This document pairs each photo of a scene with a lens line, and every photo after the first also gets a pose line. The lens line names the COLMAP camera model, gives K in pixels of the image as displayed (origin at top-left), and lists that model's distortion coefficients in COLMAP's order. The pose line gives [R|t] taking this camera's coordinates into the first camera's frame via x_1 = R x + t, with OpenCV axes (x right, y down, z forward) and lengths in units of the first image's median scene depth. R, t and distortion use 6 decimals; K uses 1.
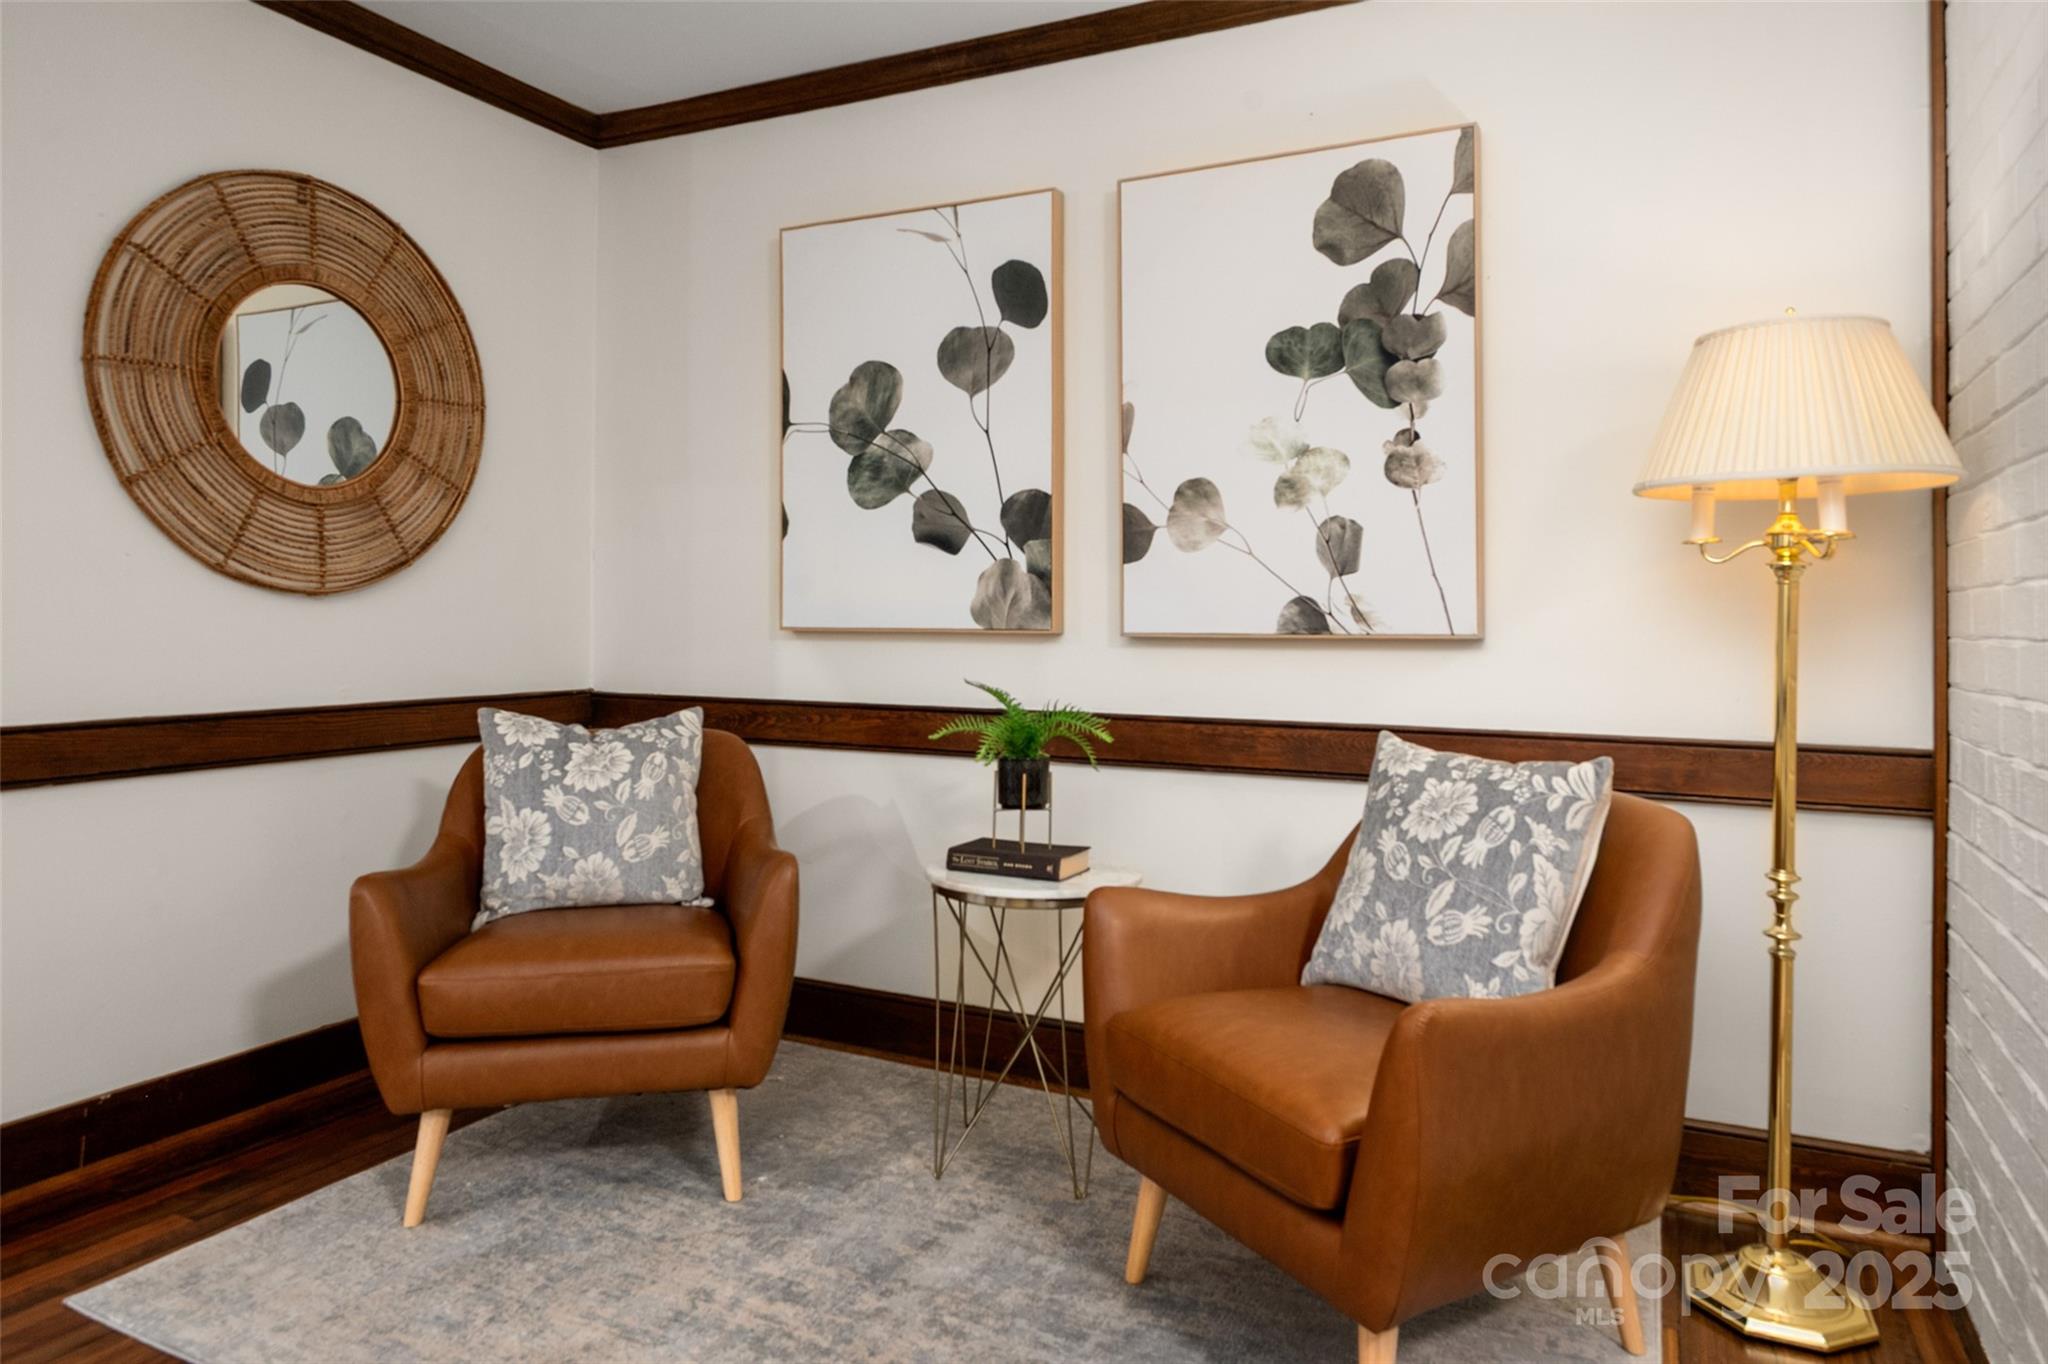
lens RADIAL K [[1308.1, 0, 1028.0], [0, 1308.1, 604.3], [0, 0, 1]] dist [-0.003340, -0.000864]
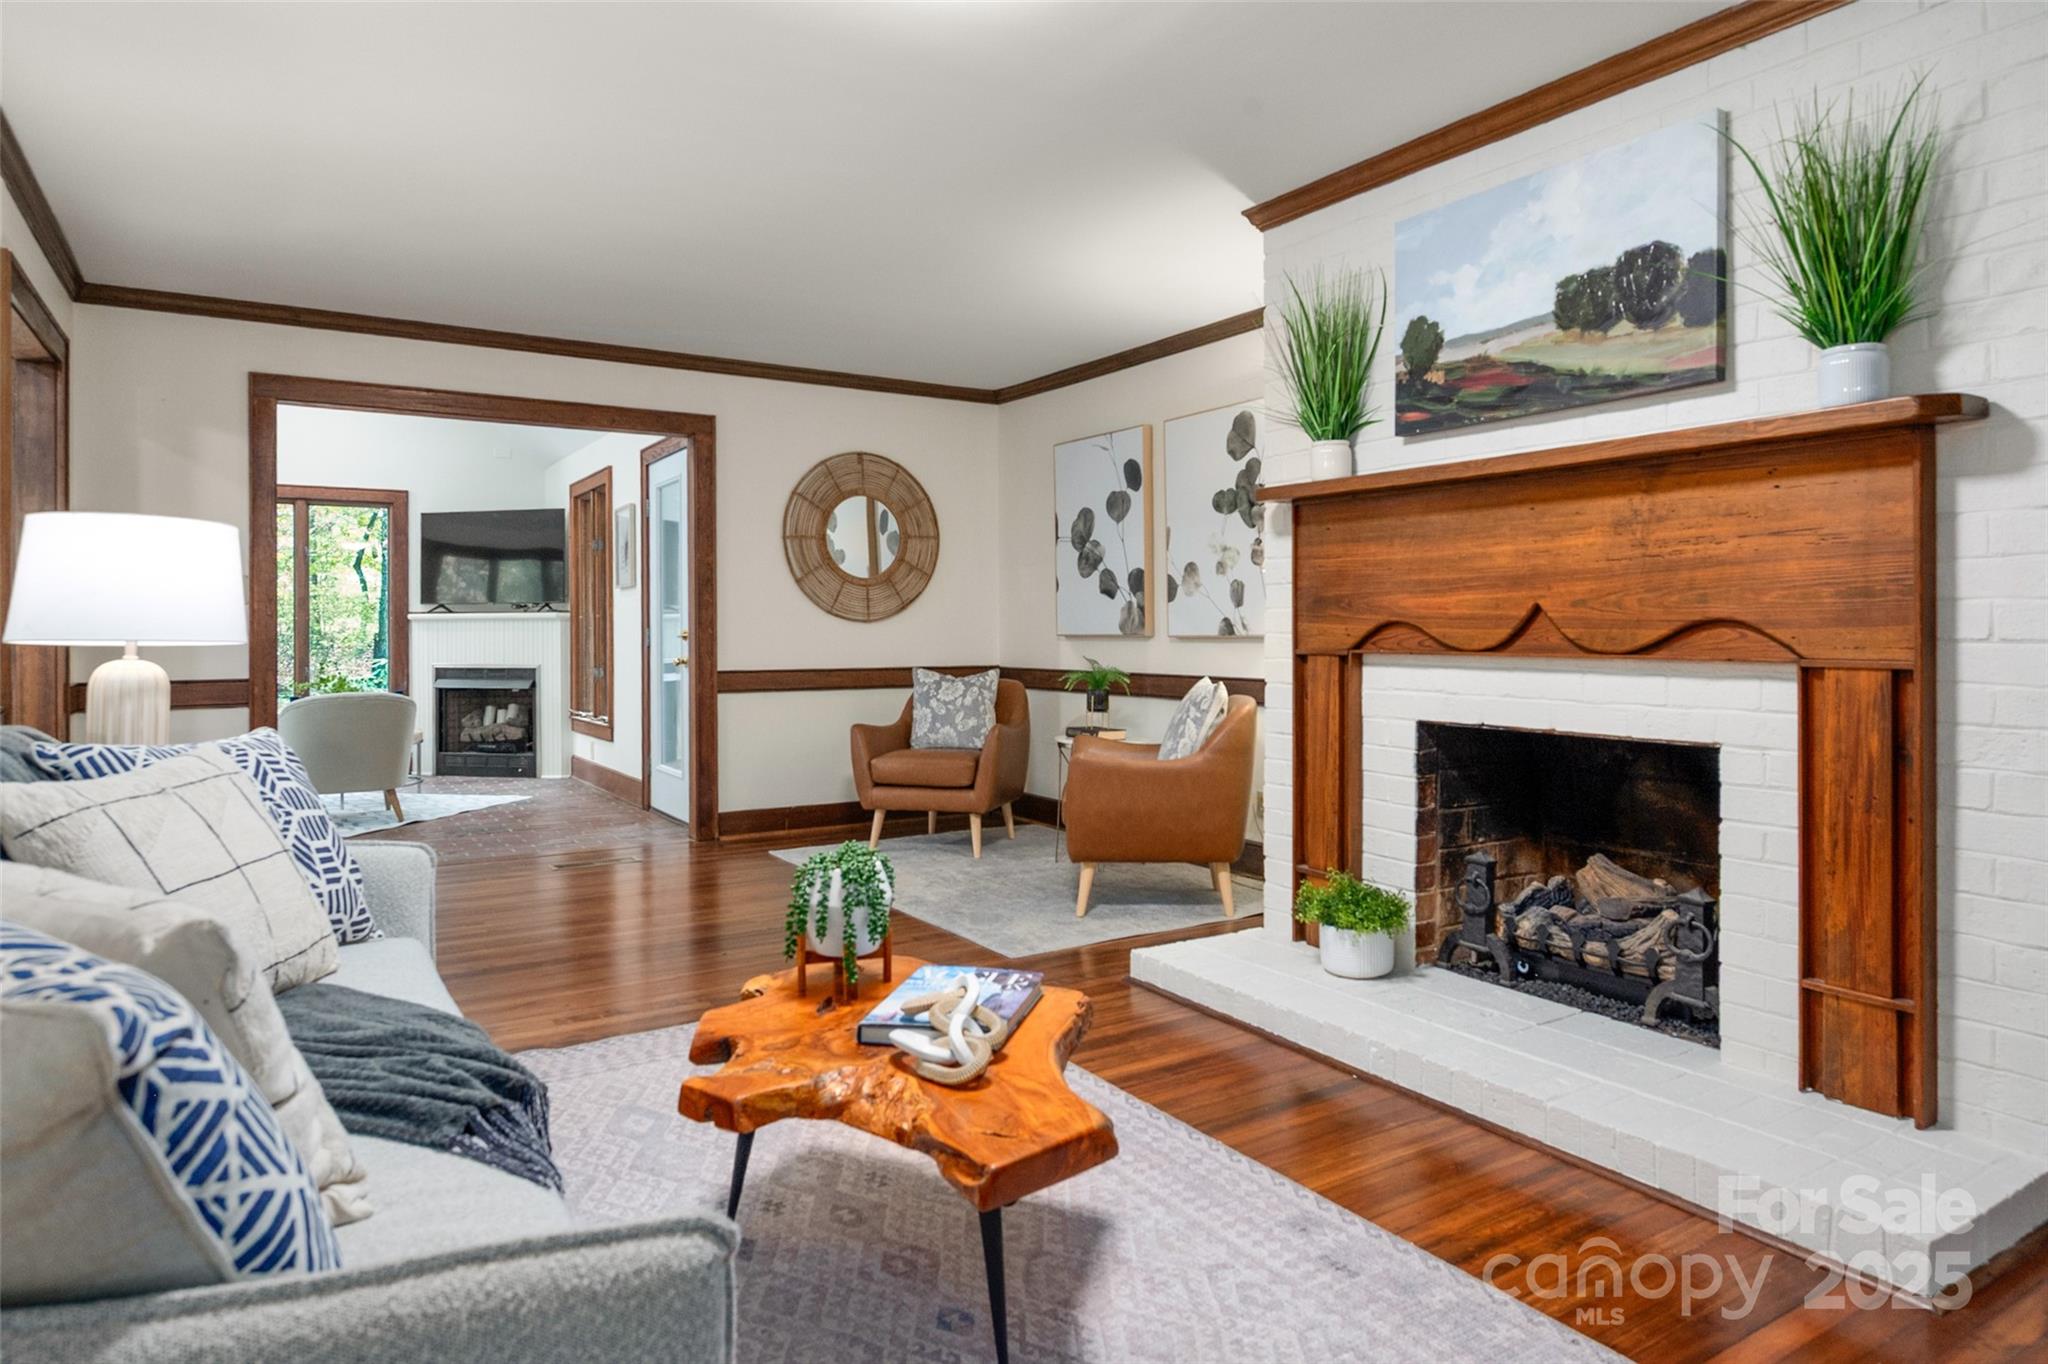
lens RADIAL K [[1217.7, 0, 1024.6], [0, 1217.7, 635.9], [0, 0, 1]] dist [0.002916, 0.000316]
pose [[0.855143, -0.005423, -0.518363, 0.922881], [0.010903, 0.999912, 0.007525, 0.005239], [0.518277, -0.012086, 0.855127, -0.826895]]
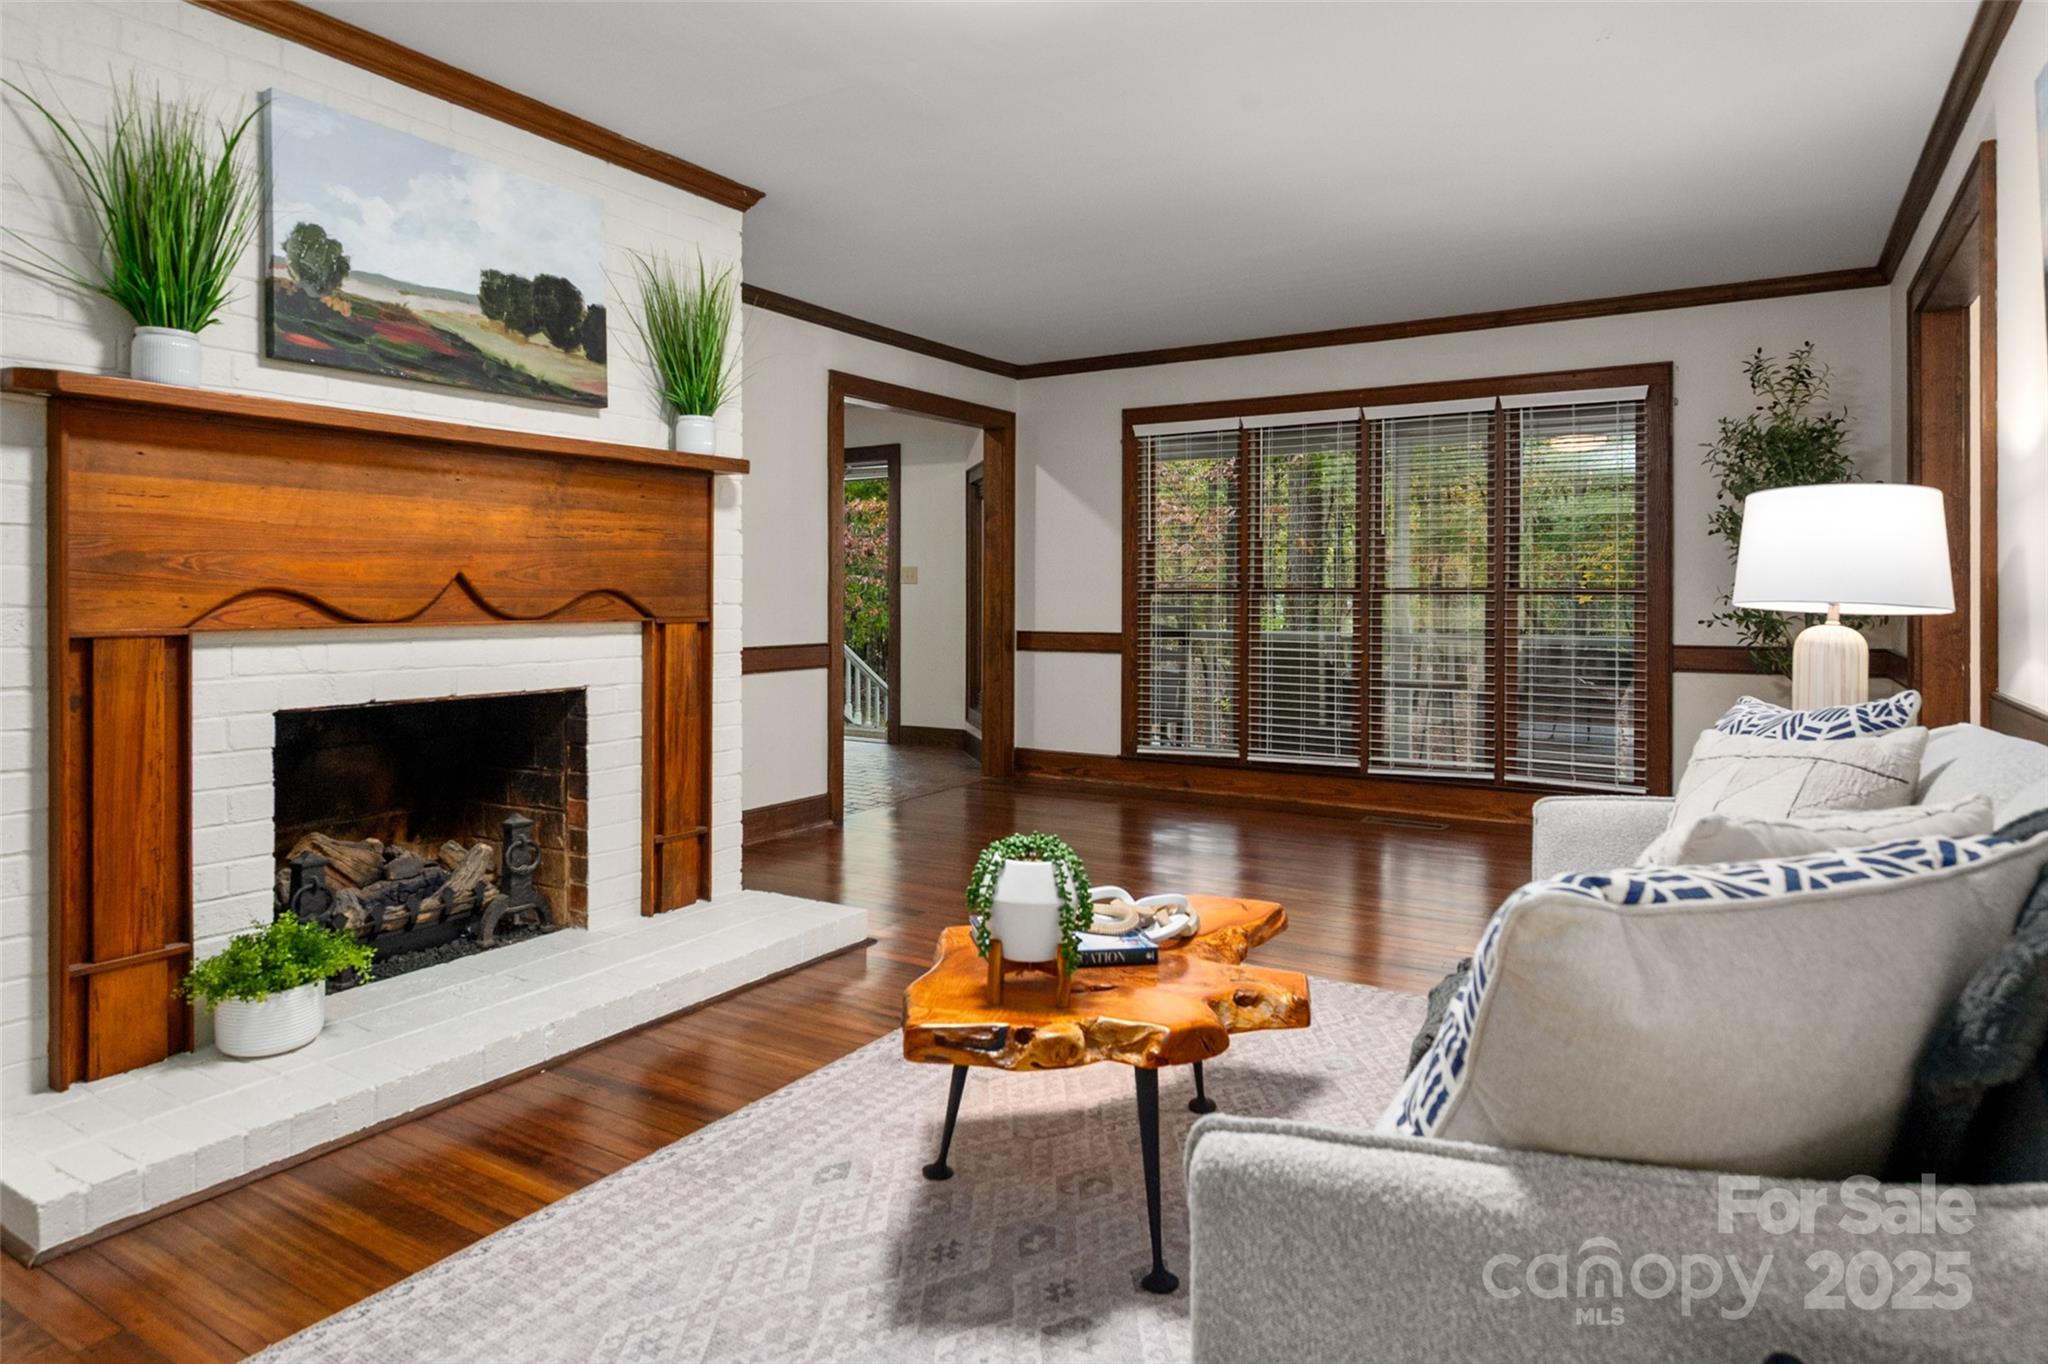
lens RADIAL K [[1179.8, 0, 1028.7], [0, 1179.8, 597.7], [0, 0, 1]] dist [-0.000053, -0.000046]
pose [[0.091502, -0.010878, 0.995745, -0.285403], [-0.005473, 0.999920, 0.011427, -0.003034], [-0.995790, -0.006495, 0.091435, -0.269783]]
